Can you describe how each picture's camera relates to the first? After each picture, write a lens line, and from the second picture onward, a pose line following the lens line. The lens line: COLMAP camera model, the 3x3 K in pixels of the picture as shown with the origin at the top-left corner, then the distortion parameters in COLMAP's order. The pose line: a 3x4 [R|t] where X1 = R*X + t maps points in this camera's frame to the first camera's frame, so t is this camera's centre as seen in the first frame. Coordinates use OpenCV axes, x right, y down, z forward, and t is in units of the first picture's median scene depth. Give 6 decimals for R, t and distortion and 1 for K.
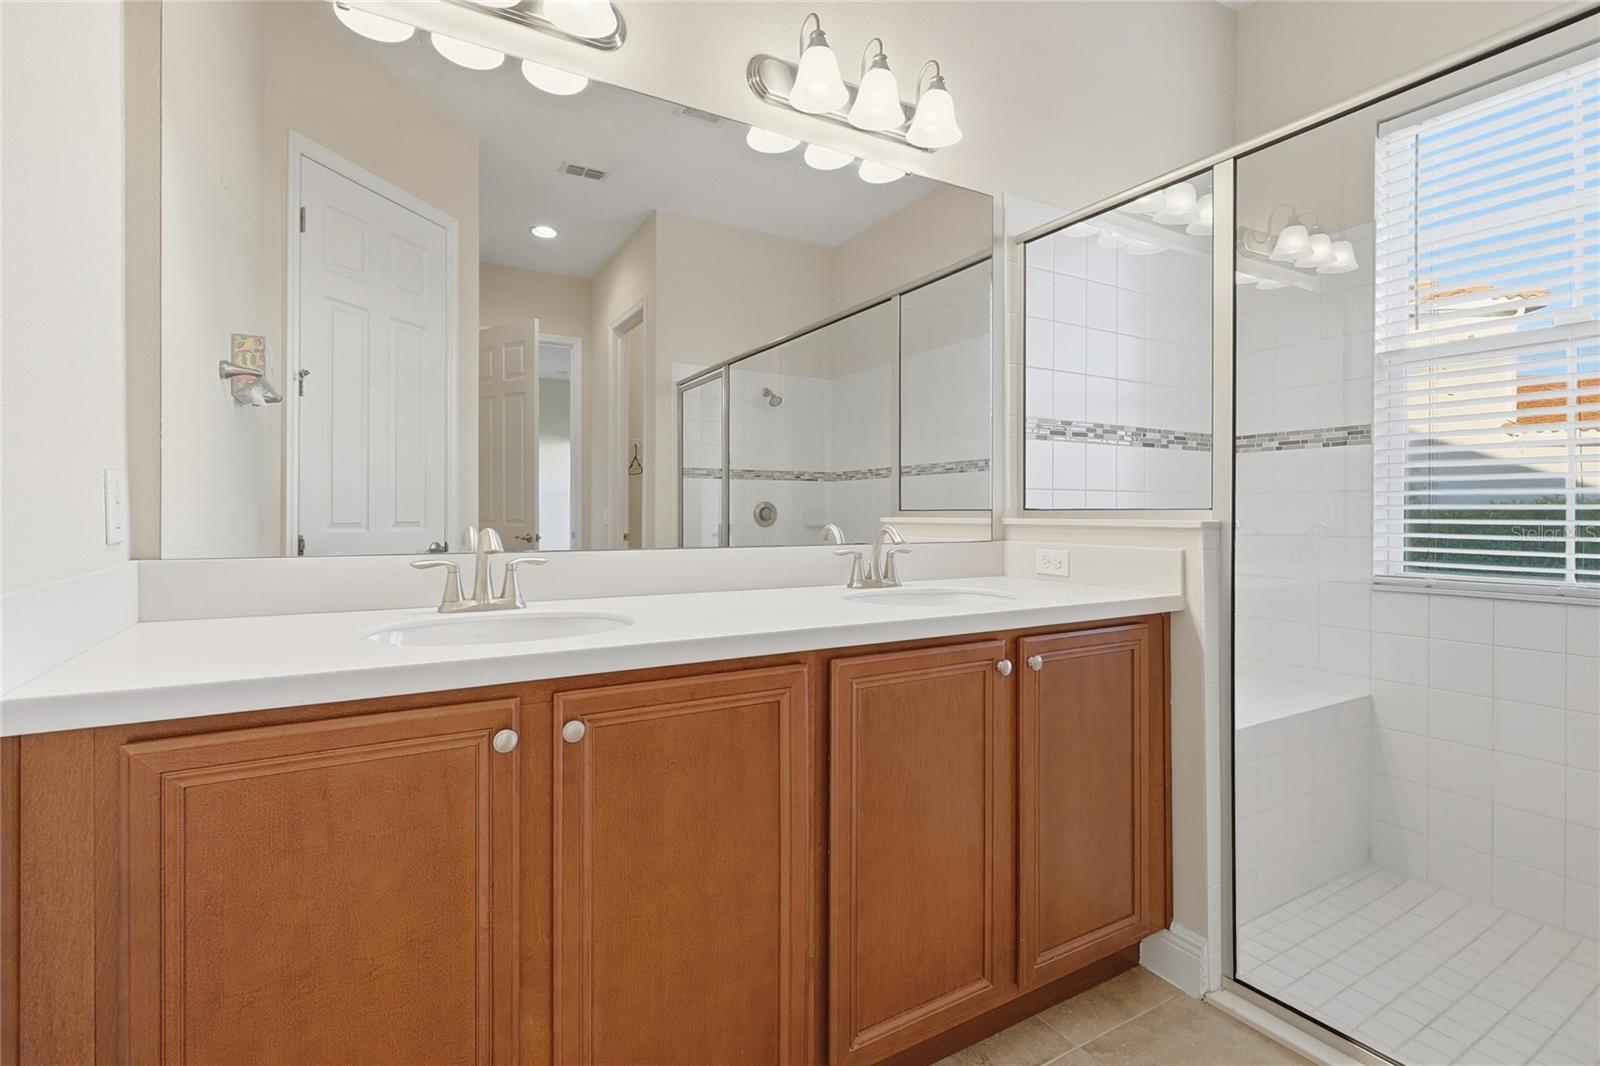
lens RADIAL K [[739.3, 0, 793.2], [0, 739.3, 522.2], [0, 0, 1]] dist [-0.002702, 0.000135]
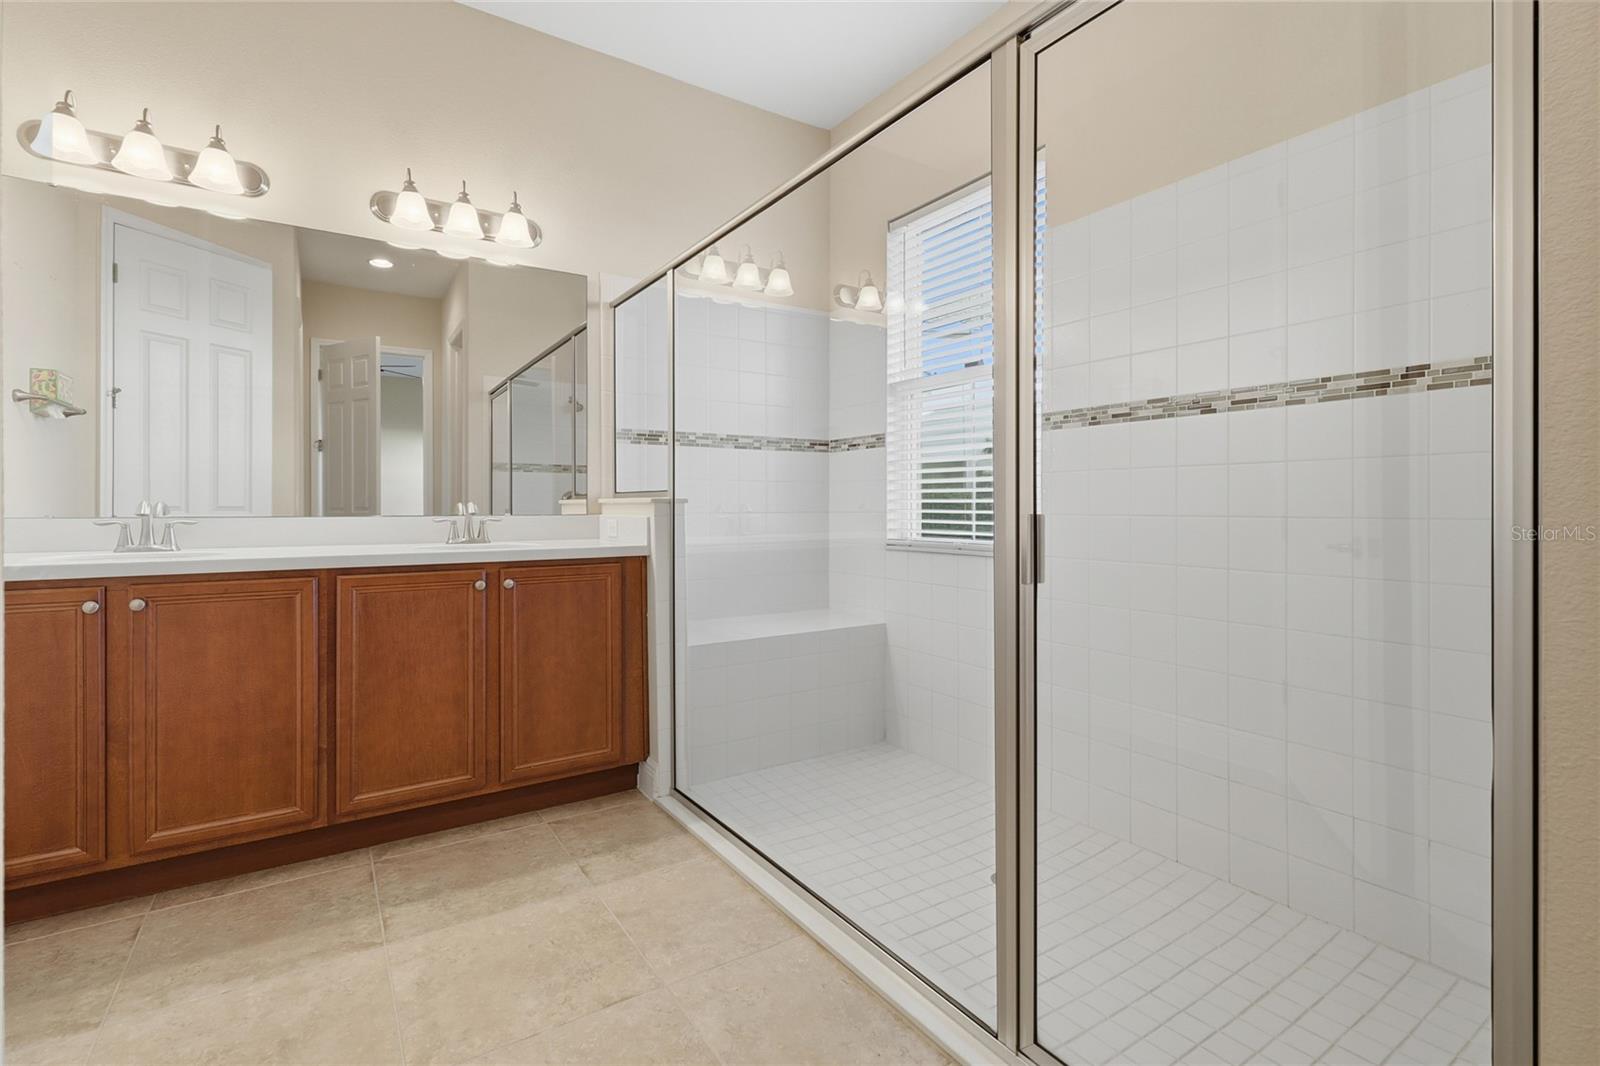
lens RADIAL K [[730.9, 0, 804.5], [0, 730.9, 513.9], [0, 0, 1]] dist [-0.000084, -0.000529]
pose [[0.998716, -0.003038, 0.050571, 0.611360], [0.003140, 0.999993, -0.001953, 0.028109], [-0.050565, 0.002110, 0.998719, -0.441792]]
